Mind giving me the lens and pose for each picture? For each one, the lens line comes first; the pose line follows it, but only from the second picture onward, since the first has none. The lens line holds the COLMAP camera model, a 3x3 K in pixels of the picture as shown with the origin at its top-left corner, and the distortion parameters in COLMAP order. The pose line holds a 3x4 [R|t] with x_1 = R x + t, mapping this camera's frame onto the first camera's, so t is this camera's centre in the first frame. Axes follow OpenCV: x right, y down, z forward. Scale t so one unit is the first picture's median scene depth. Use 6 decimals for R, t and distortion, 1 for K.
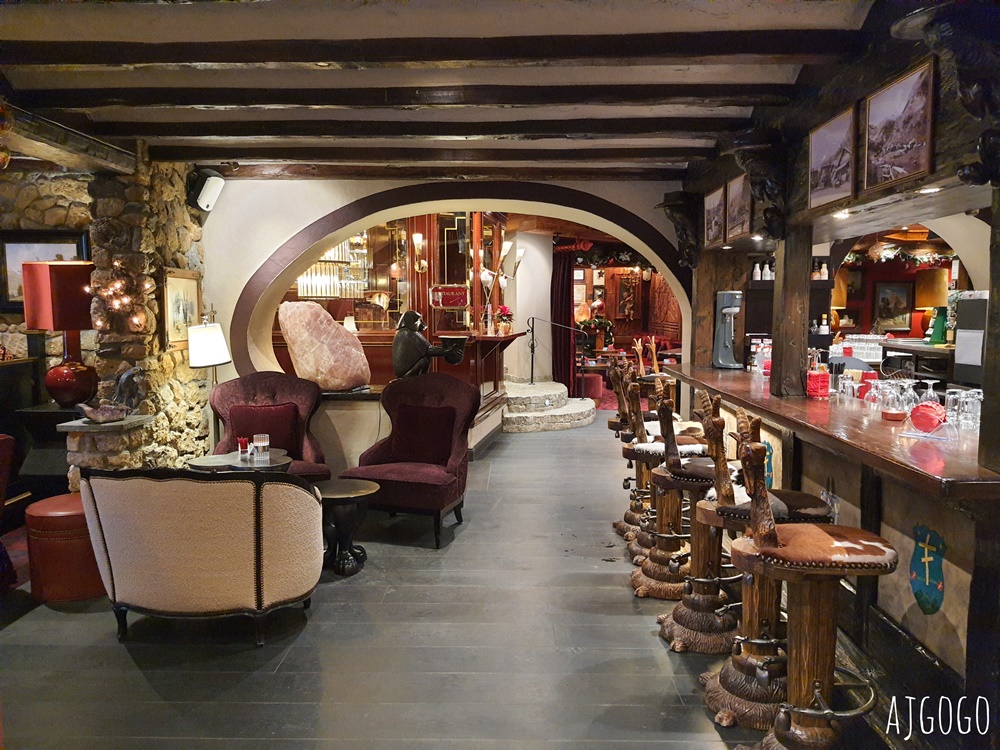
lens RADIAL K [[790.1, 0, 500.0], [0, 790.1, 375.0], [0, 0, 1]] dist [0.103785, -0.181385]
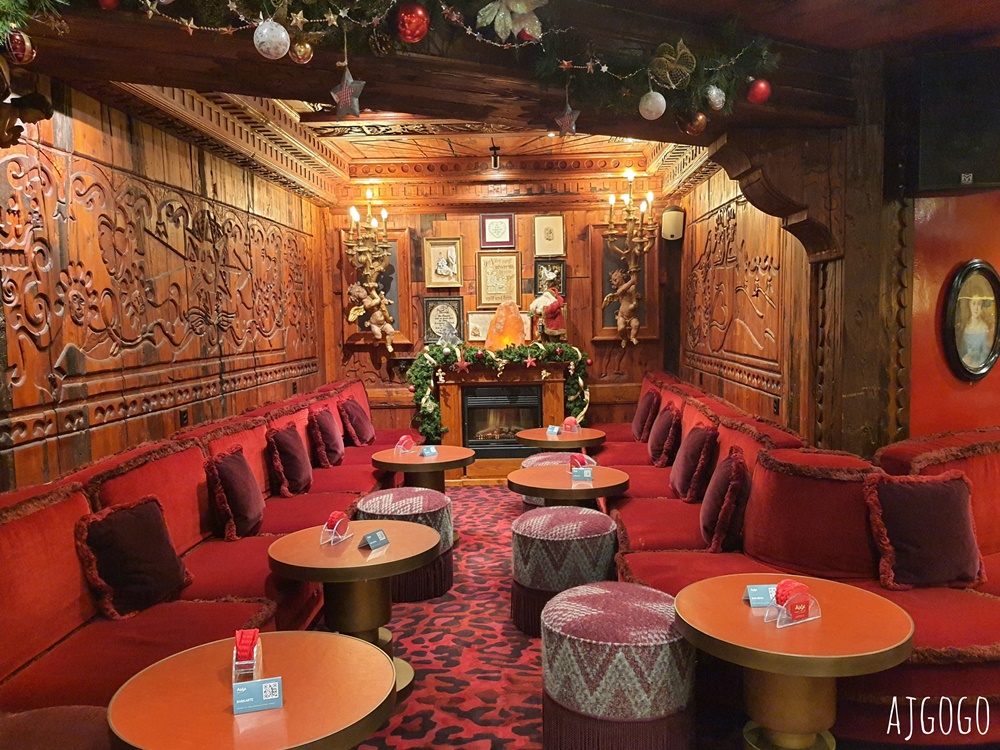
lens RADIAL K [[790.1, 0, 500.0], [0, 790.1, 375.0], [0, 0, 1]] dist [0.103785, -0.181385]
pose [[0.998271, -0.015636, -0.056669, 0.407236], [0.014890, 0.999797, -0.013555, -0.166175], [0.056869, 0.012688, 0.998301, 2.040061]]
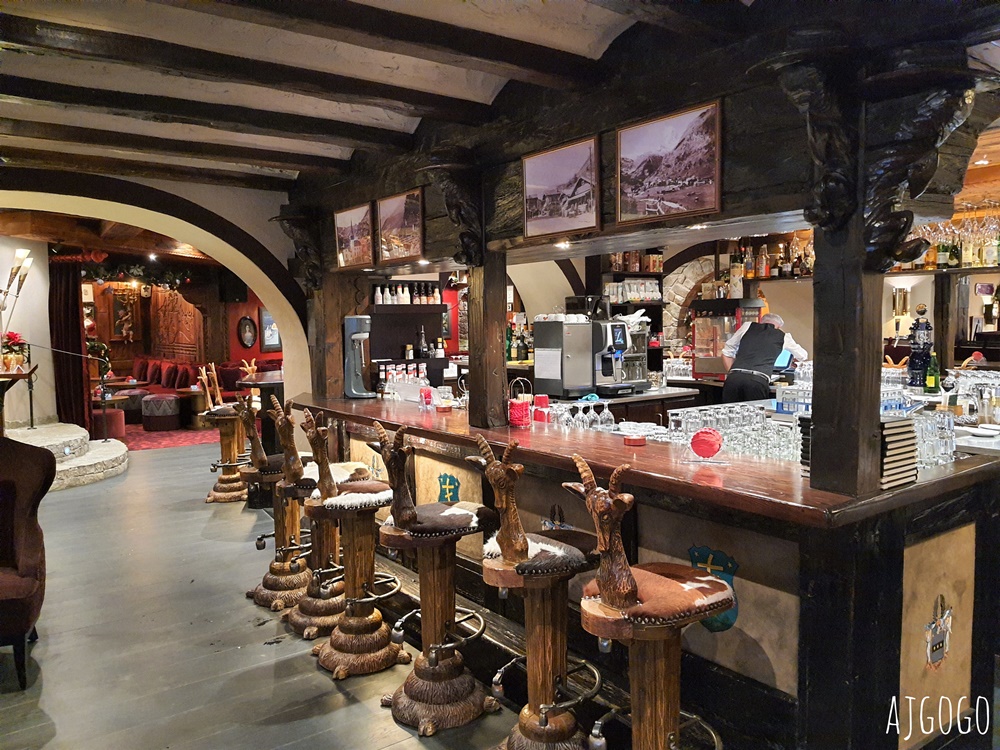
lens RADIAL K [[785.3, 0, 517.0], [0, 785.3, 372.3], [0, 0, 1]] dist [0.095080, -0.184231]
pose [[0.785399, -0.052210, 0.616784, -0.140187], [0.066161, 0.997809, 0.000214, -0.027019], [-0.615444, 0.040639, 0.787133, 0.161461]]
